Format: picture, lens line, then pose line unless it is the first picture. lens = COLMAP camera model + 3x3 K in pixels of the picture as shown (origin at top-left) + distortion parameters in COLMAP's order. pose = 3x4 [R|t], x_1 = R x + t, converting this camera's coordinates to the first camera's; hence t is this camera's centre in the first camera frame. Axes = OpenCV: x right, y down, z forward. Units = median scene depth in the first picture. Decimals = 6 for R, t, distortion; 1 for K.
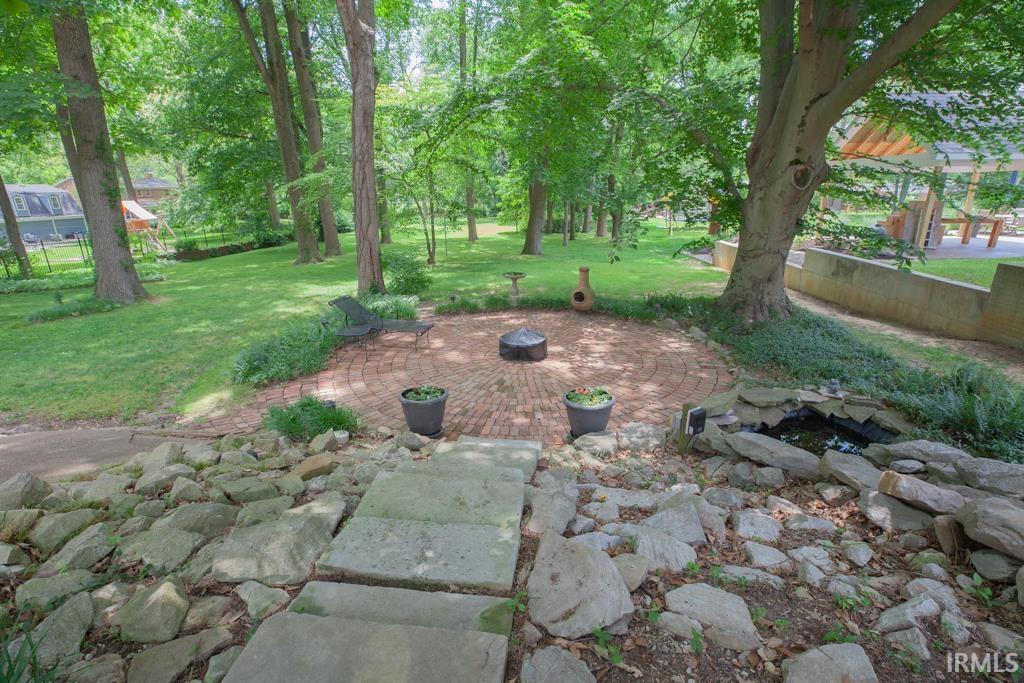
lens RADIAL K [[479.5, 0, 511.2], [0, 479.5, 314.1], [0, 0, 1]] dist [-0.026289, 0.000237]
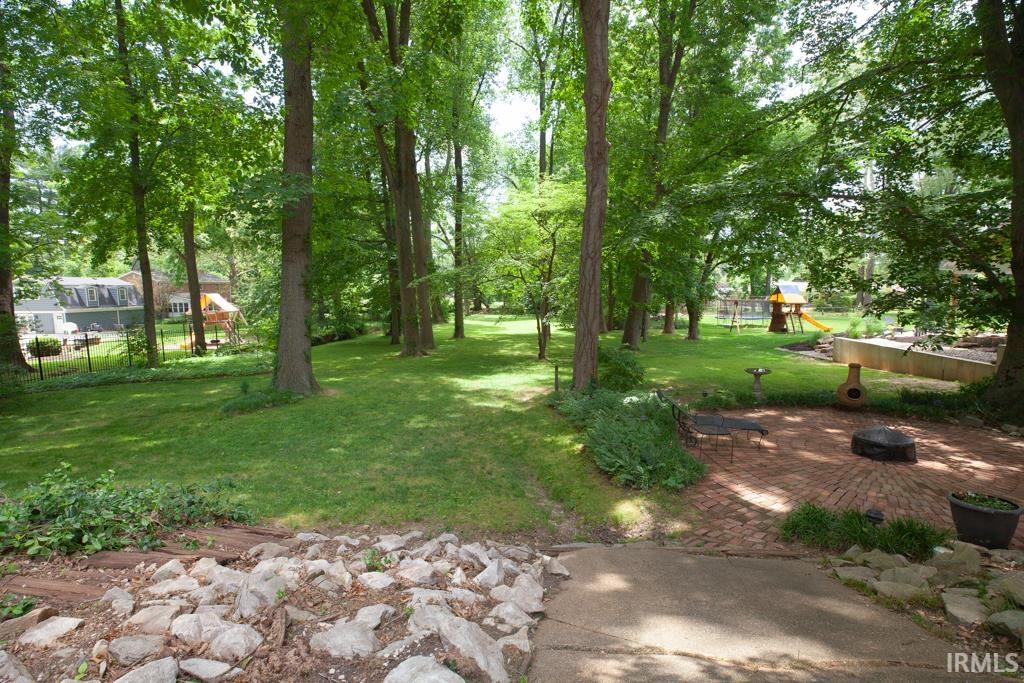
lens RADIAL K [[465.3, 0, 512.3], [0, 465.3, 316.8], [0, 0, 1]] dist [-0.031653, 0.000037]
pose [[0.999925, 0.008877, -0.008400, -0.406060], [-0.010331, 0.981169, -0.192877, -0.001645], [0.006530, 0.192950, 0.981187, 0.031798]]
